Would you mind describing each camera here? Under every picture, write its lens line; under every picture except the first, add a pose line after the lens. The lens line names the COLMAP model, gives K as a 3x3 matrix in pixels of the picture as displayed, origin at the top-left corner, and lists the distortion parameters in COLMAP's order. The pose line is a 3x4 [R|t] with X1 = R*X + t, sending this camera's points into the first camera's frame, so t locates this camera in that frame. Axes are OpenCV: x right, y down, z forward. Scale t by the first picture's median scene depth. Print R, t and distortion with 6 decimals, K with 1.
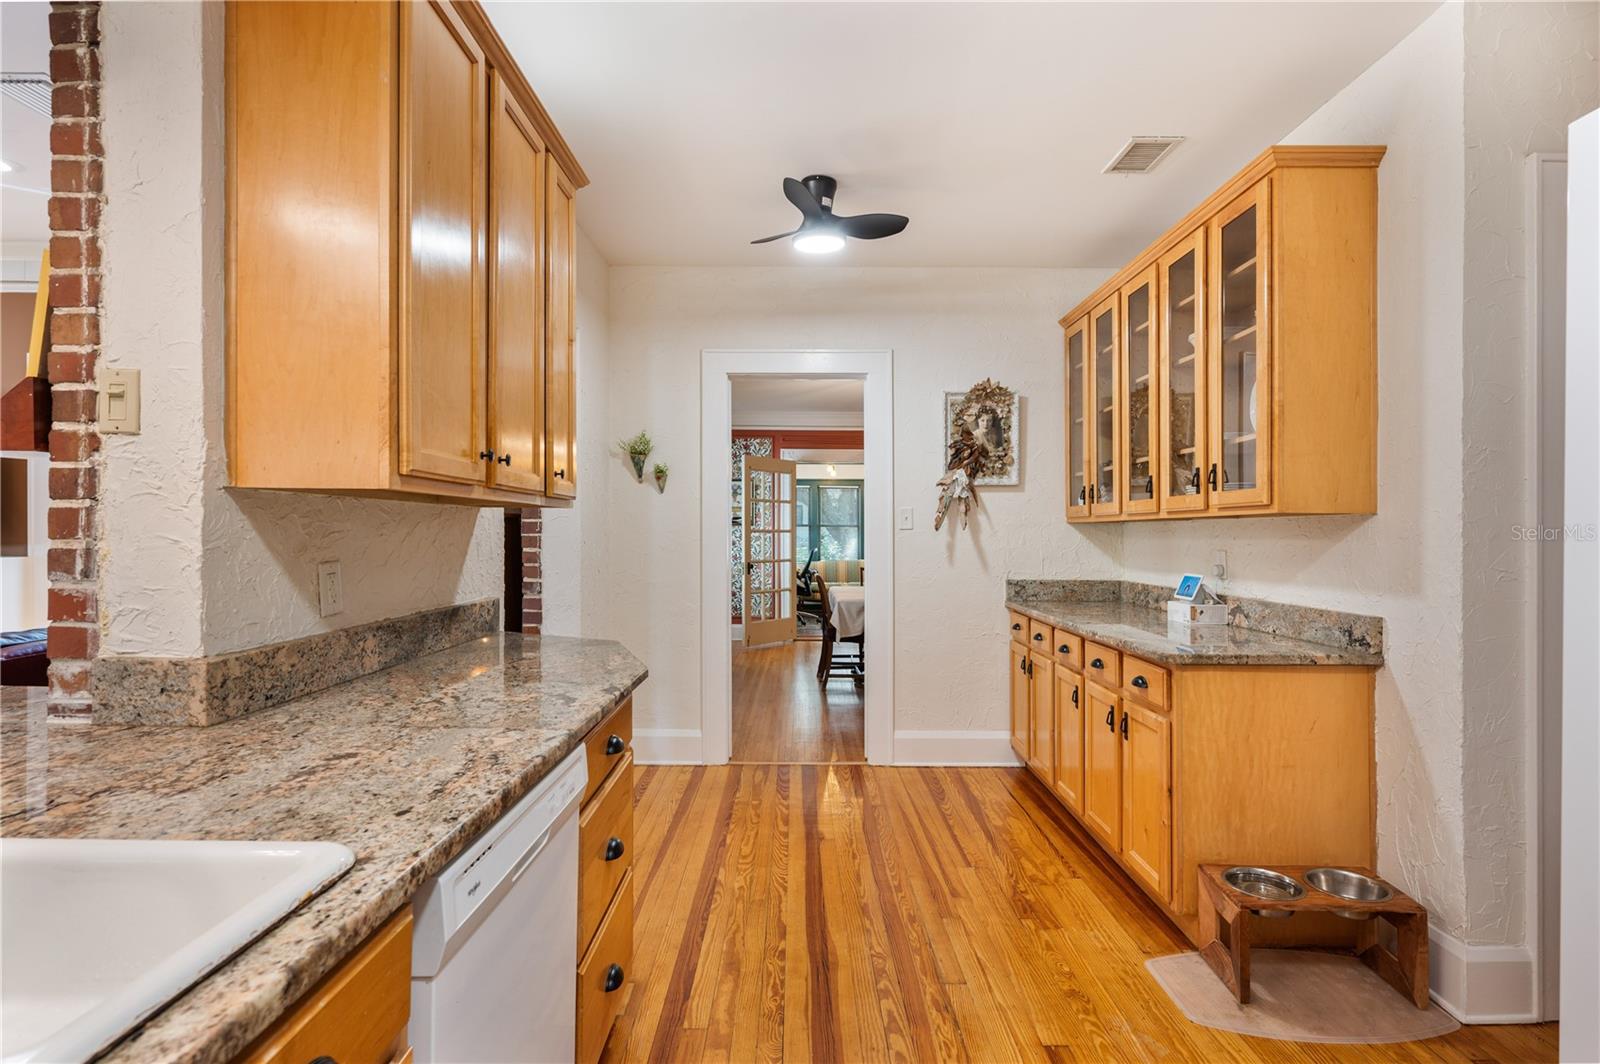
lens RADIAL K [[793.8, 0, 791.7], [0, 793.8, 514.6], [0, 0, 1]] dist [-0.002105, -0.000321]
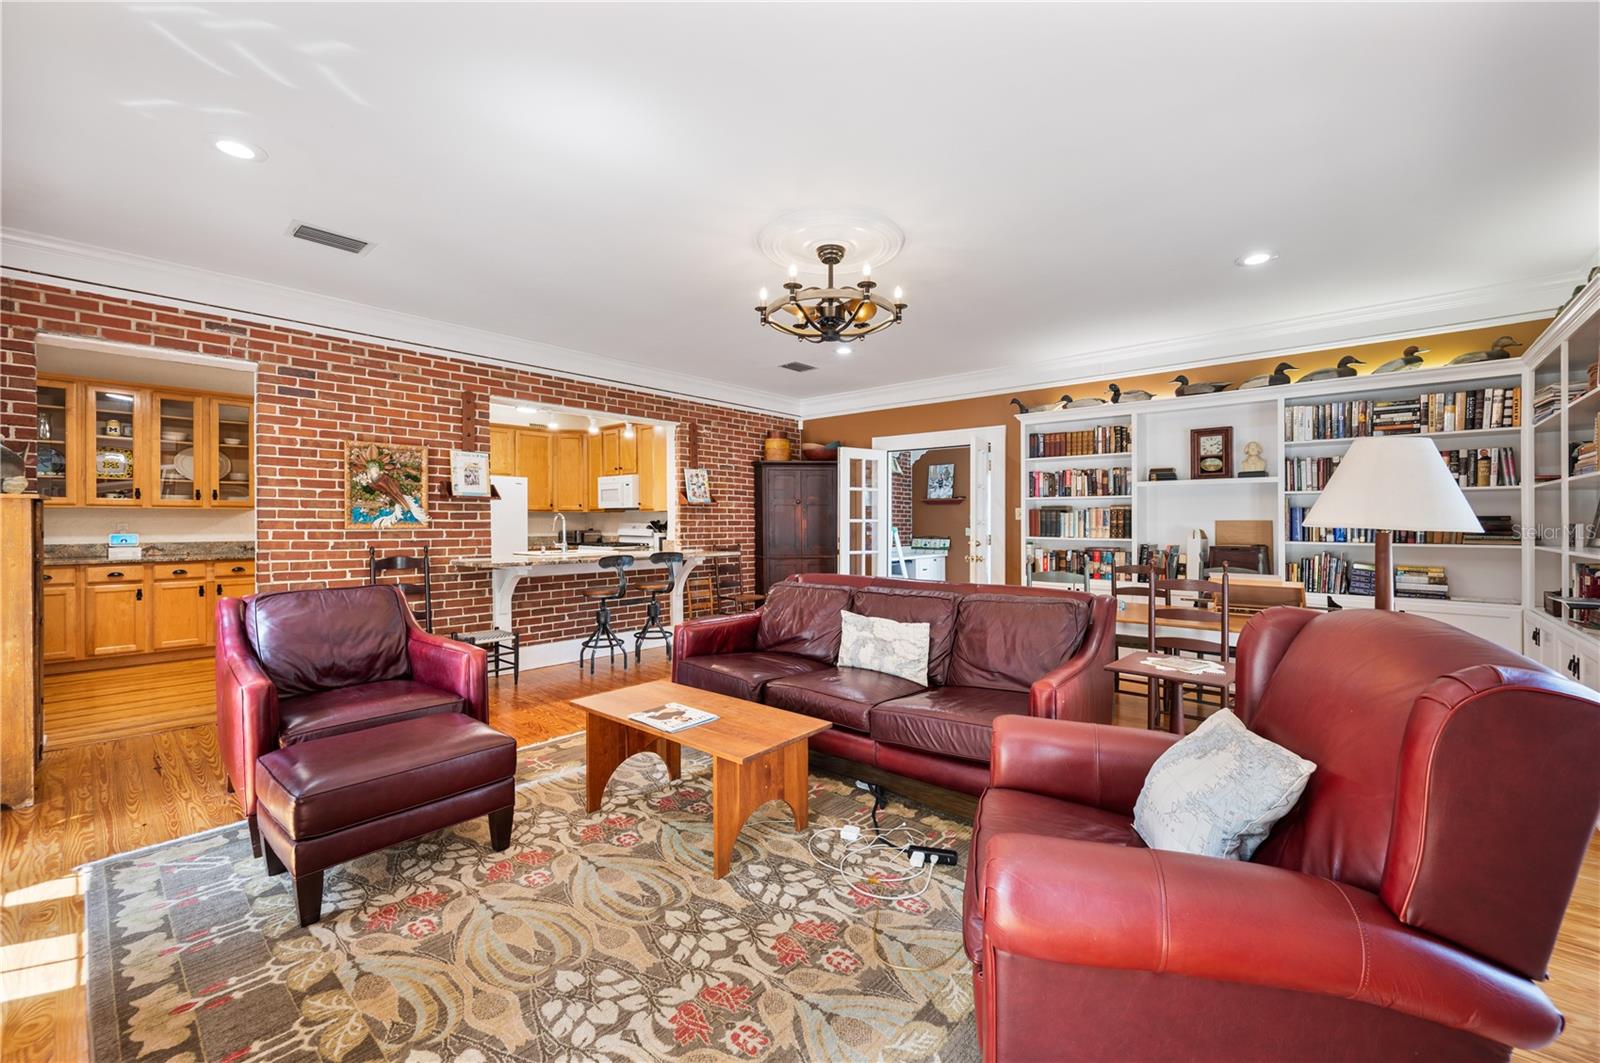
lens RADIAL K [[646.3, 0, 808.4], [0, 646.3, 518.4], [0, 0, 1]] dist [-0.003453, 0.001644]
pose [[-0.760053, -0.007080, 0.649822, -1.521833], [-0.024261, 0.999553, -0.017485, 0.014589], [-0.649408, -0.029055, -0.759885, 0.864936]]
